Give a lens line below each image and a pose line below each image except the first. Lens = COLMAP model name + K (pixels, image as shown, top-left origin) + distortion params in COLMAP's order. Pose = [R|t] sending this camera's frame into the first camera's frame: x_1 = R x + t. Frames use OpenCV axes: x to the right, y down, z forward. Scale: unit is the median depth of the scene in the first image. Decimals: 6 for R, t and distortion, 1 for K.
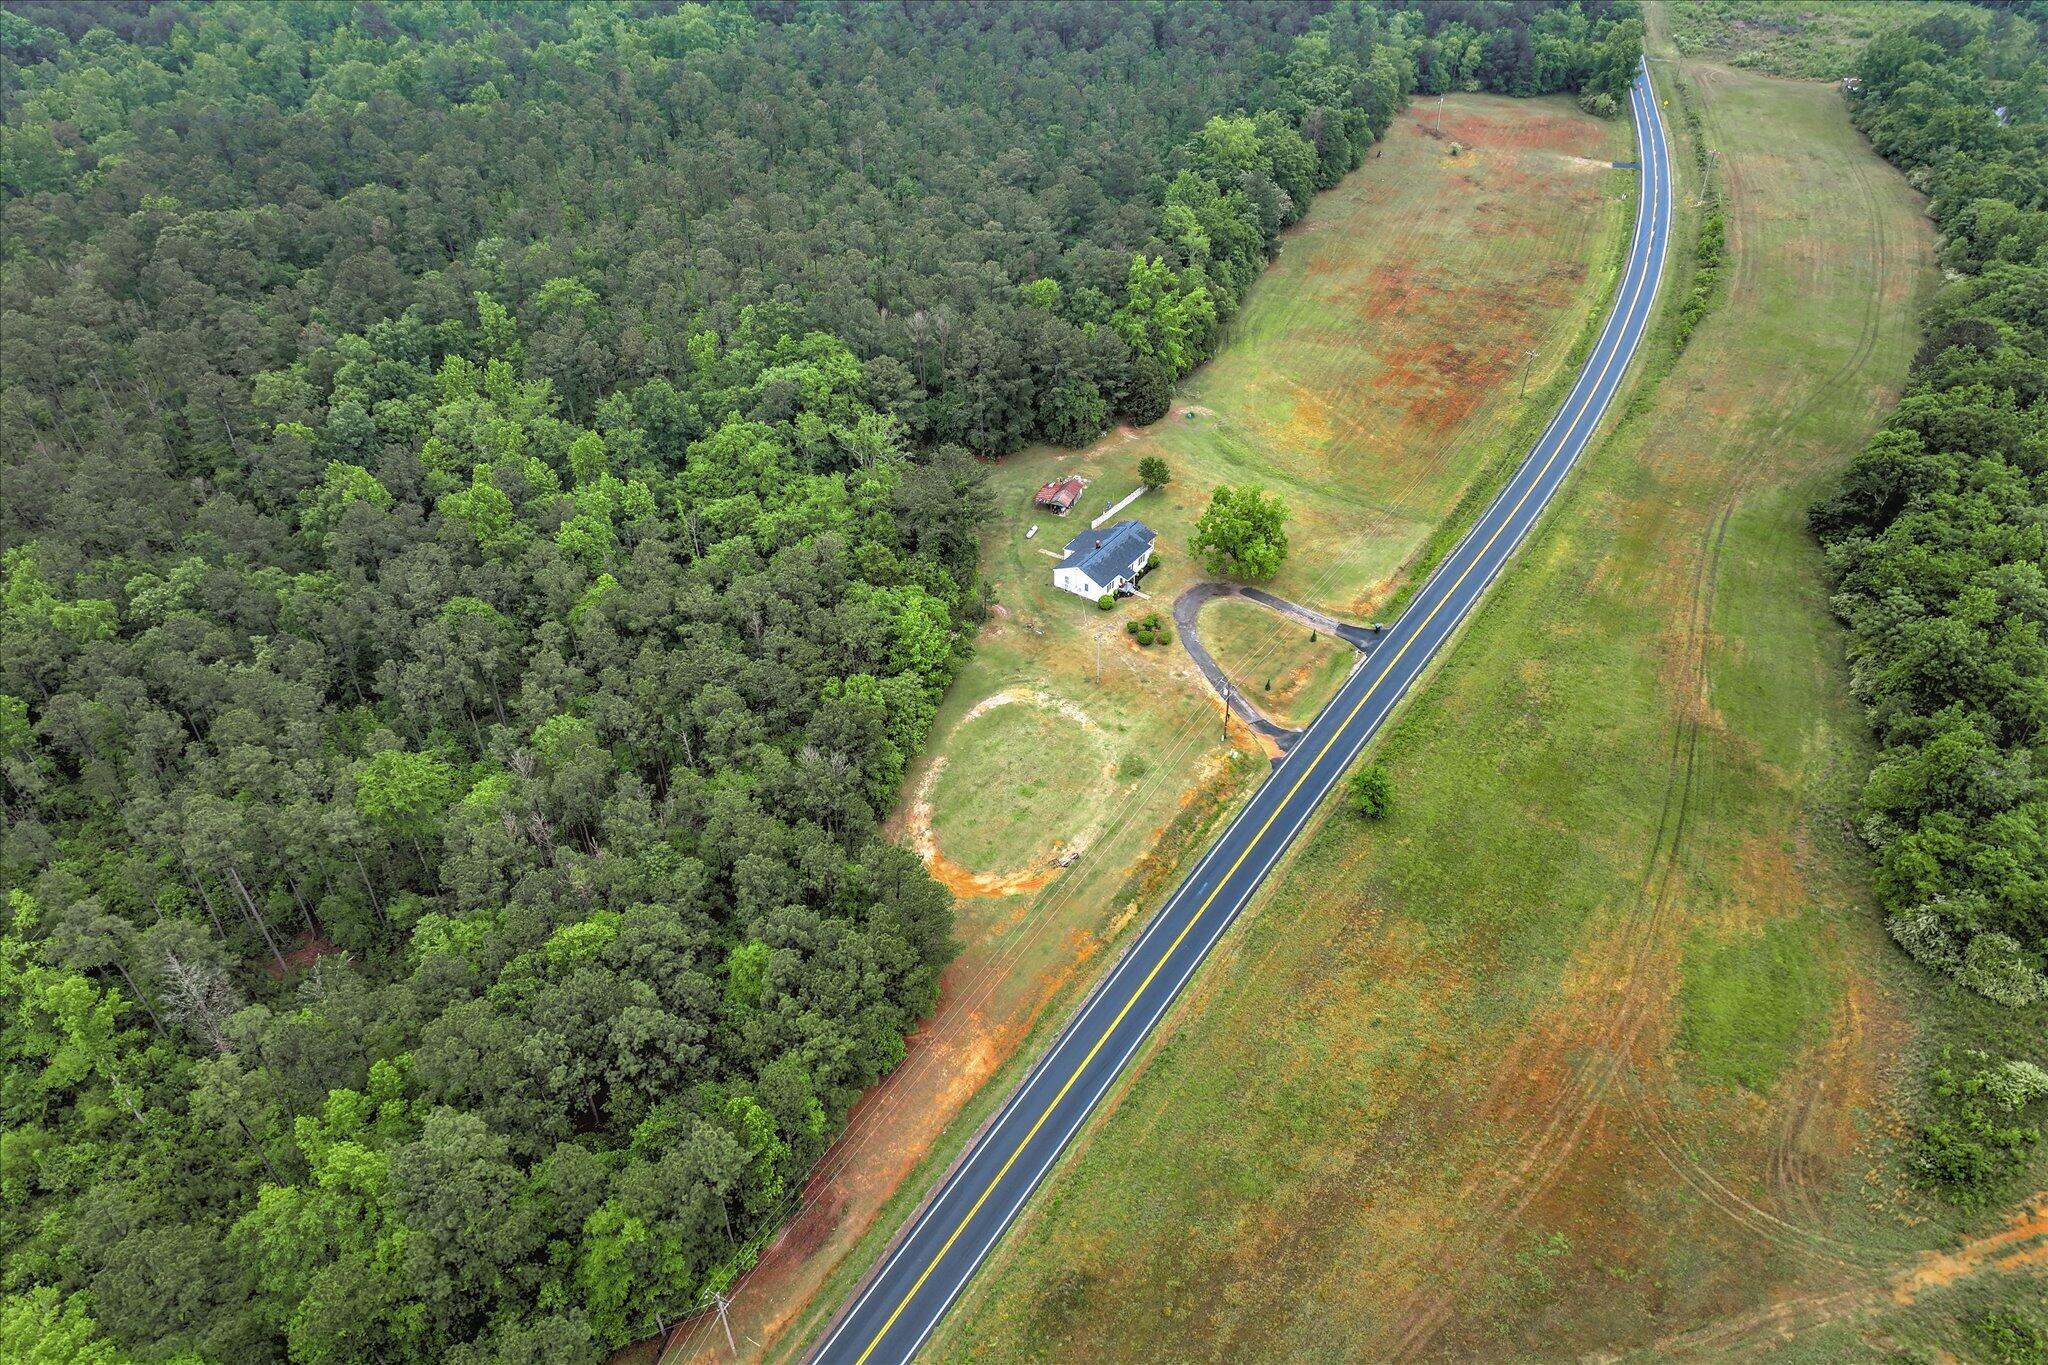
lens RADIAL K [[1446.7, 0, 1035.4], [0, 1446.7, 677.1], [0, 0, 1]] dist [0.008275, 0.006488]
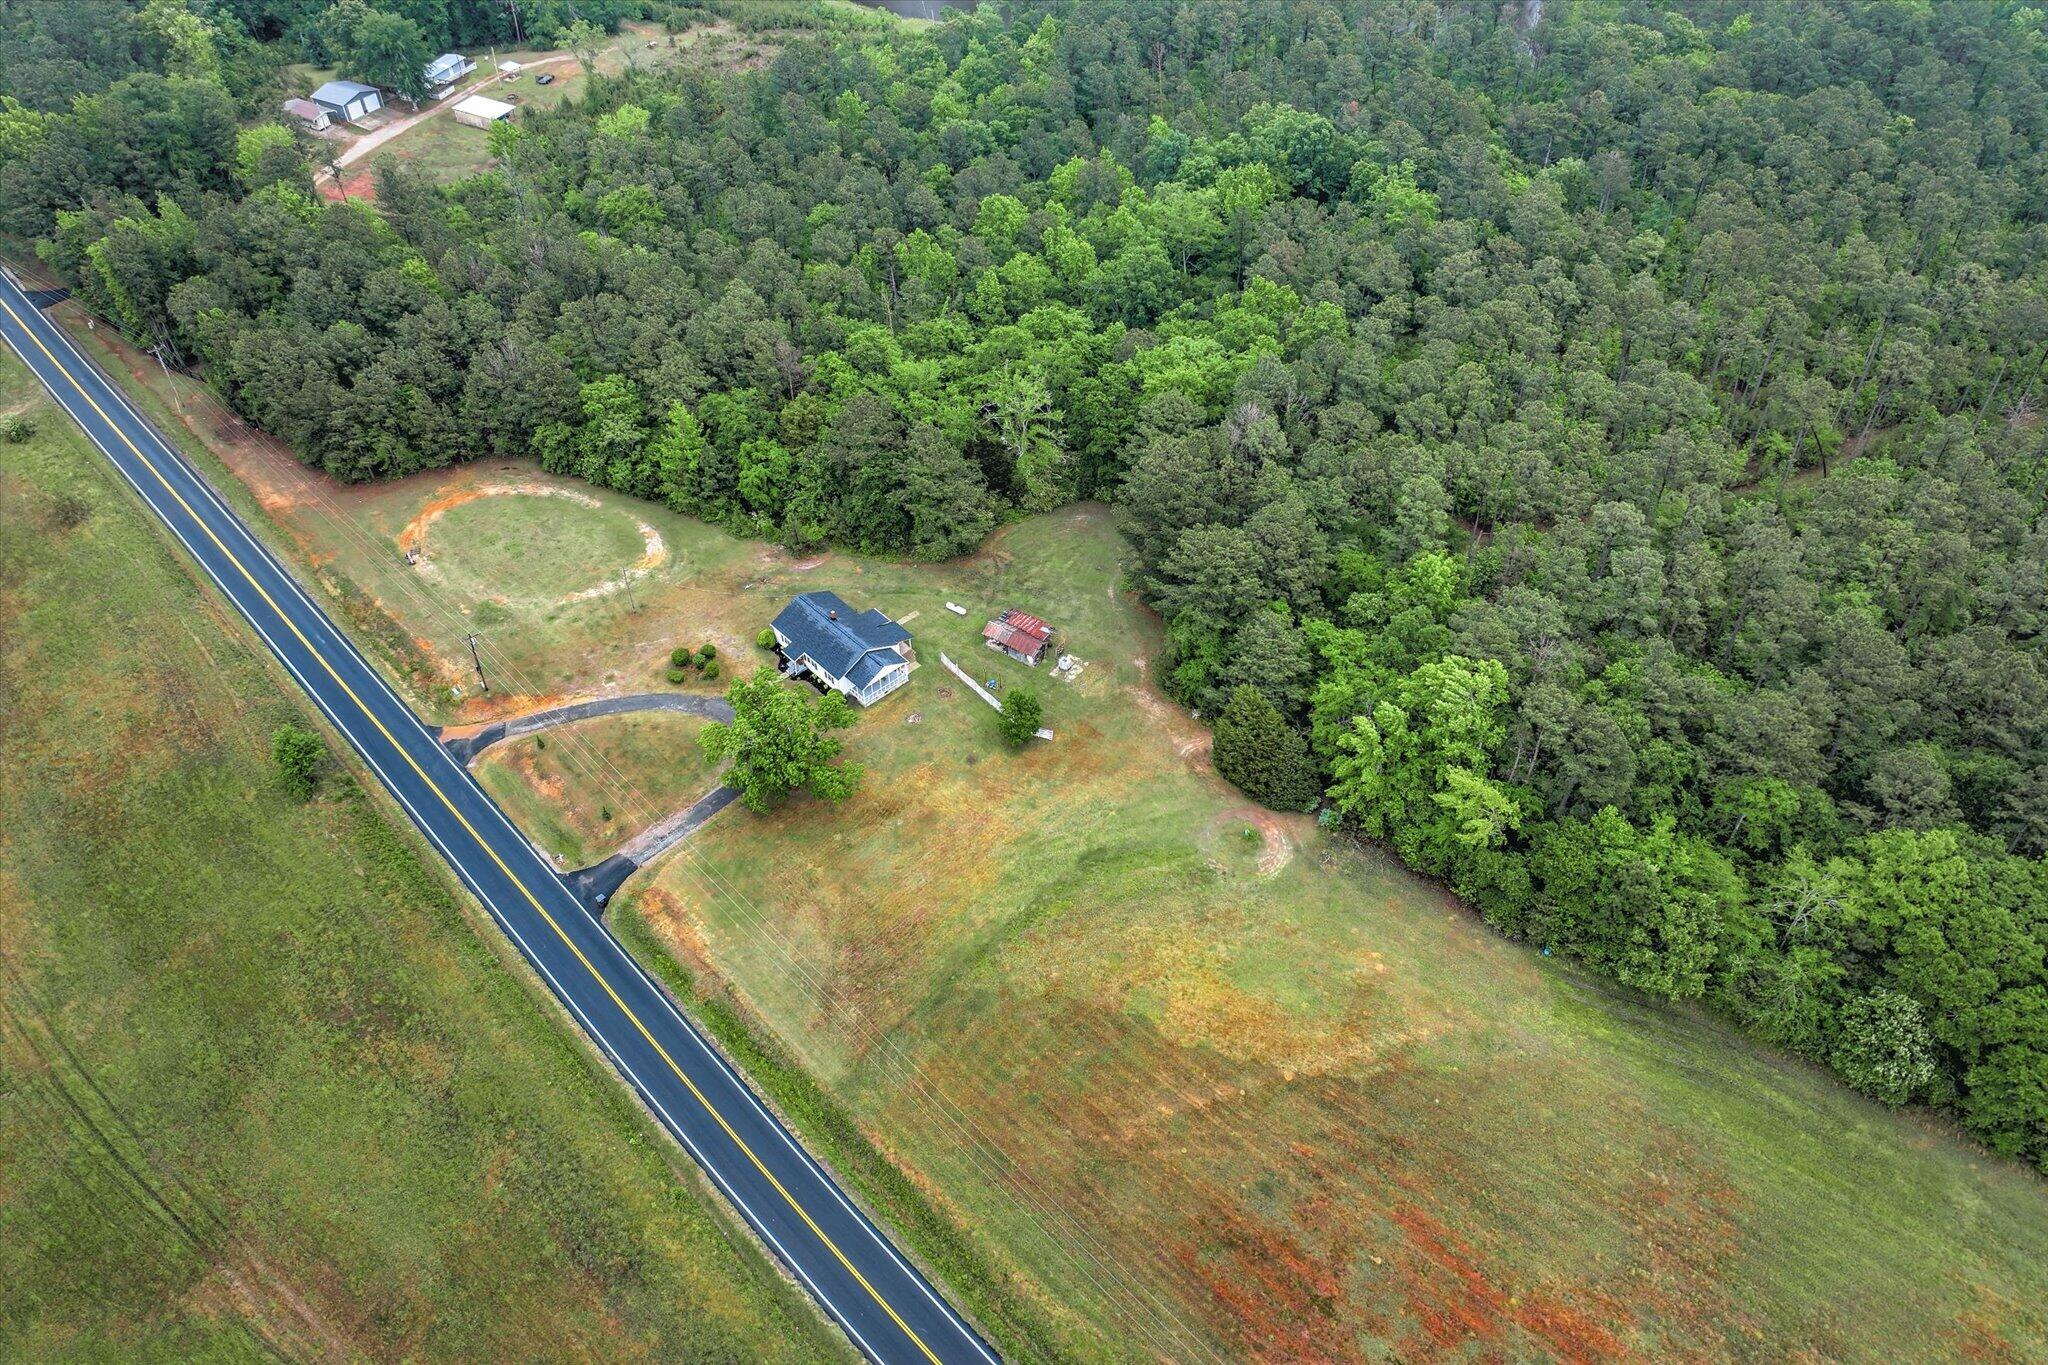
lens RADIAL K [[1445.0, 0, 1032.4], [0, 1445.0, 592.6], [0, 0, 1]] dist [-0.001181, 0.007353]
pose [[-0.211273, 0.650732, -0.729322, 0.652623], [-0.585166, 0.513461, 0.627645, -0.729144], [0.782908, 0.559379, 0.272306, 0.943505]]
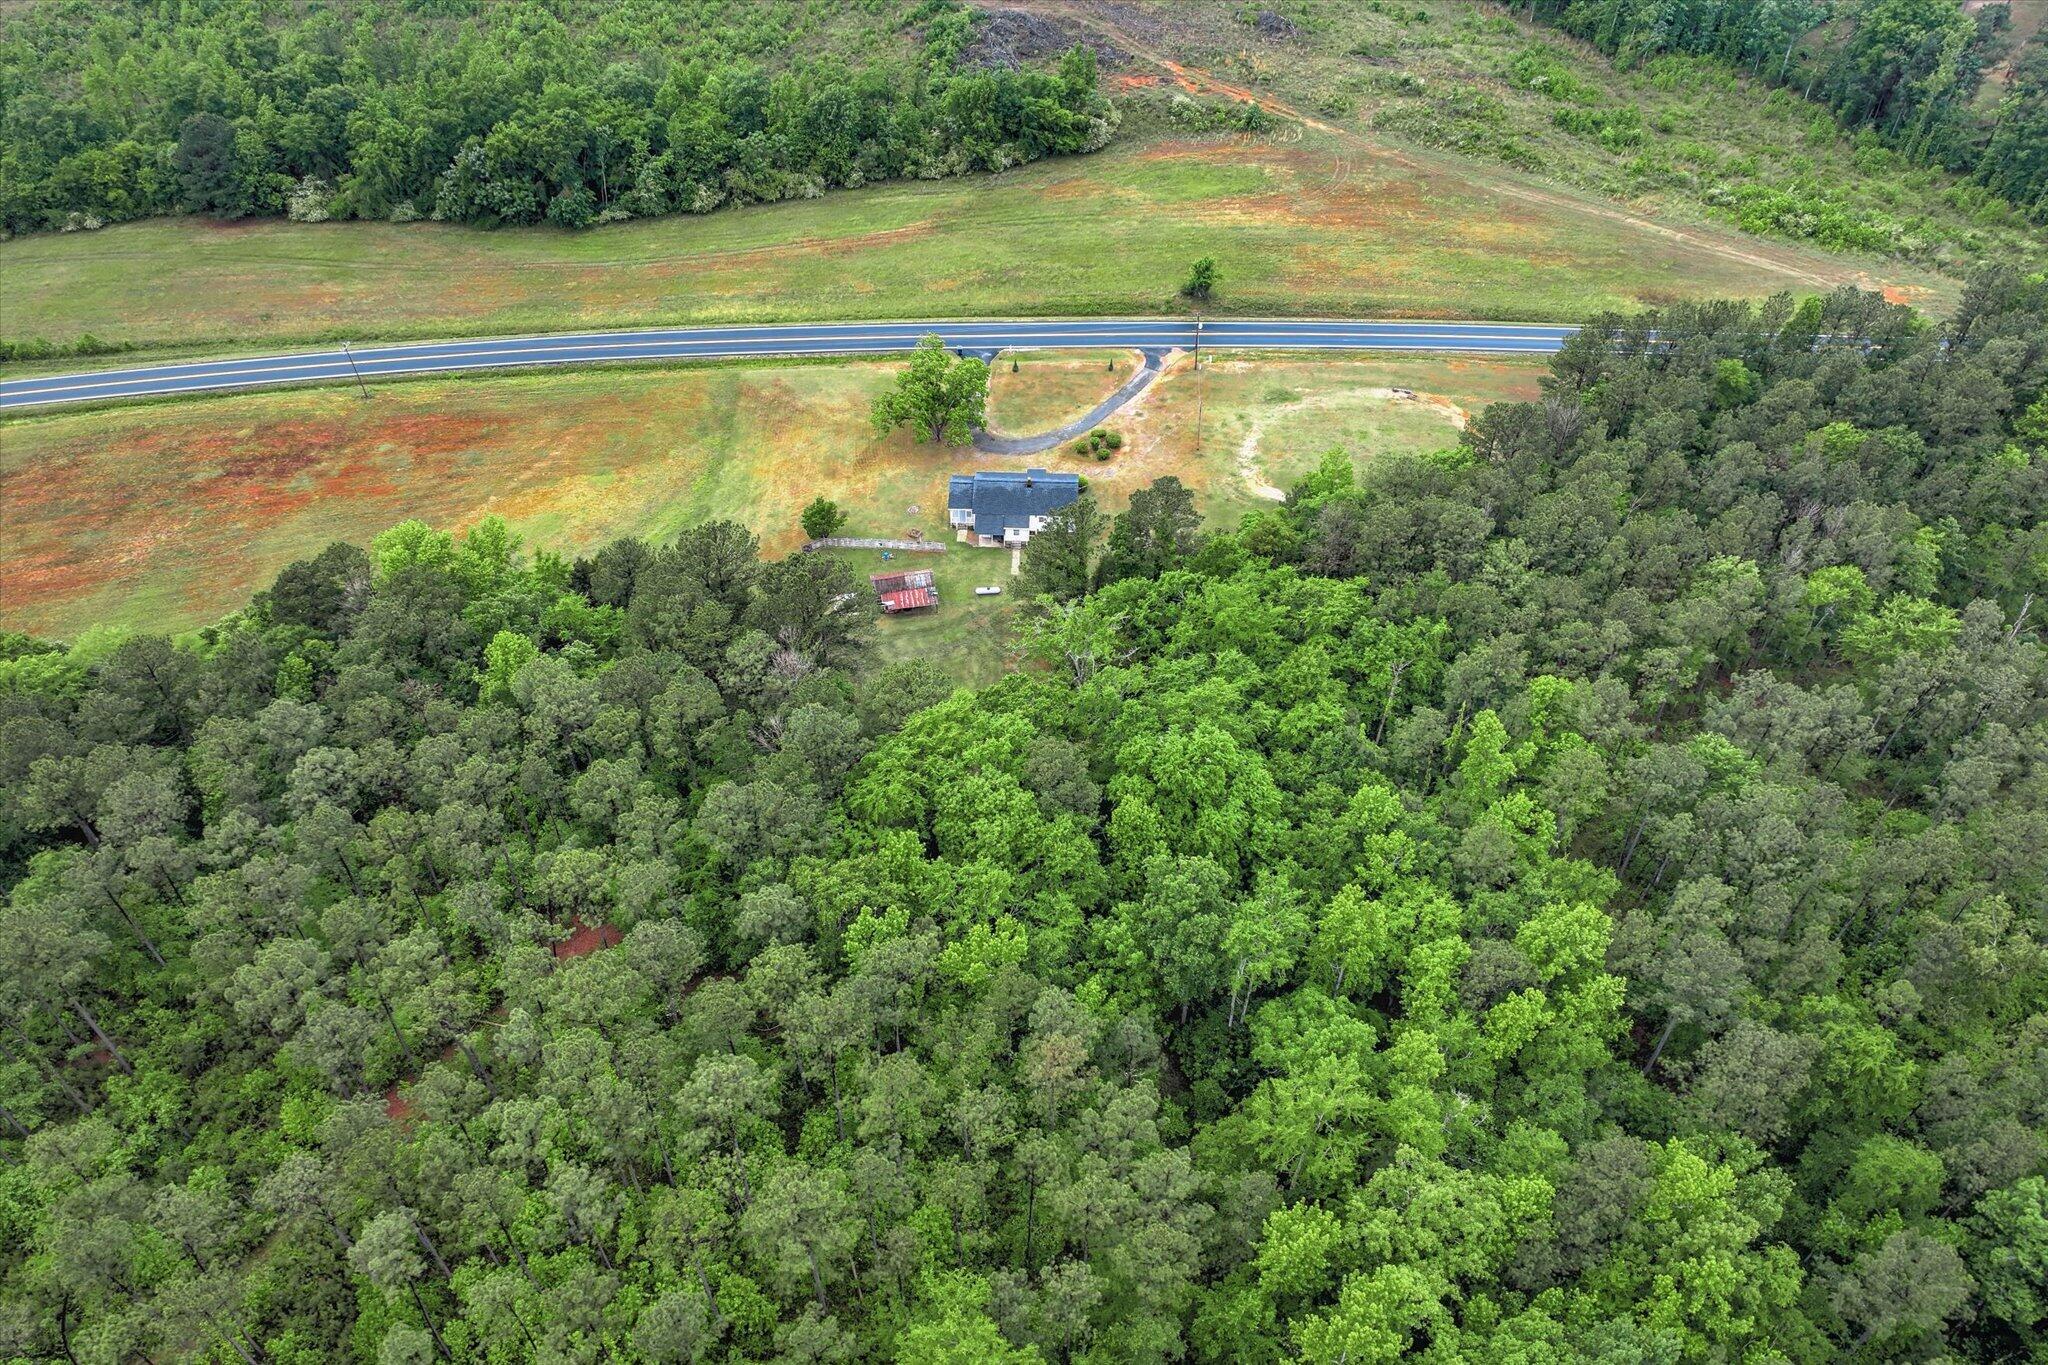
lens RADIAL K [[1446.7, 0, 1035.4], [0, 1446.7, 677.1], [0, 0, 1]] dist [0.008275, 0.006488]
pose [[-0.532799, -0.596365, 0.600396, -0.602810], [0.525493, 0.322958, 0.787118, -0.805530], [-0.663312, 0.734879, 0.141314, 1.052364]]
